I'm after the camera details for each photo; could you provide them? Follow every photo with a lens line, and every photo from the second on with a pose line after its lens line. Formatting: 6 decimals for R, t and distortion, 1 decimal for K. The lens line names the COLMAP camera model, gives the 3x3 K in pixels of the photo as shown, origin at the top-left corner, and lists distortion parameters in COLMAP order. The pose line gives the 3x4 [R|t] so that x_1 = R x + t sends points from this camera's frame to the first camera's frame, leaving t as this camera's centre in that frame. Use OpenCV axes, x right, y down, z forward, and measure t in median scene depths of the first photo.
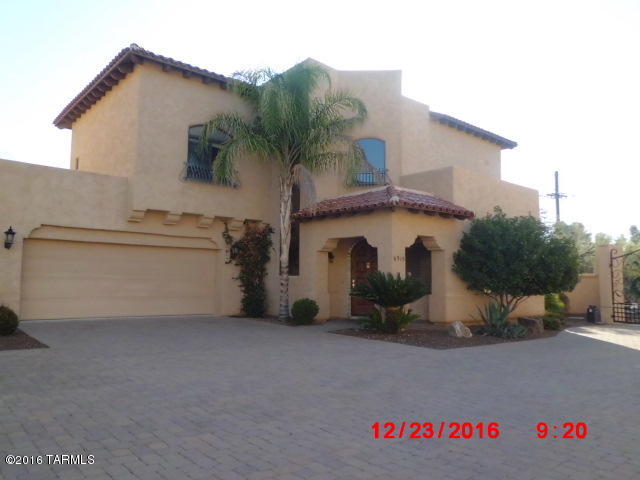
lens RADIAL K [[482.5, 0, 320.0], [0, 482.5, 240.0], [0, 0, 1]] dist [0.102258, 0.000183]
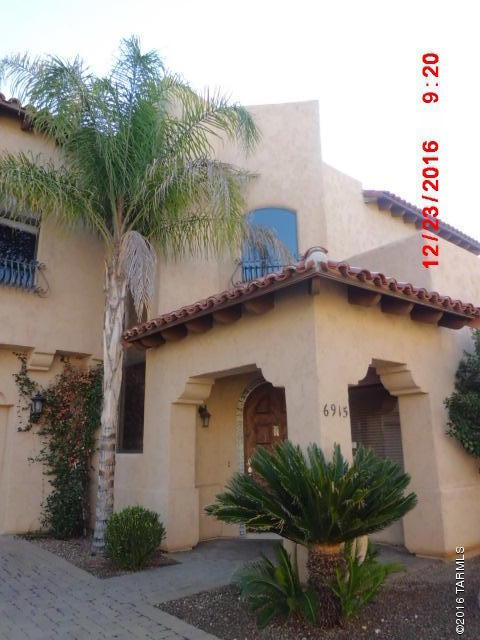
lens RADIAL K [[484.9, 0, 240.2], [0, 484.9, 292.8], [0, 0, 1]] dist [-0.026833, 0.000332]
pose [[0.999779, -0.020088, -0.006200, 0.071814], [0.018104, 0.972585, -0.231843, 0.029450], [0.010688, 0.231679, 0.972733, 0.478003]]
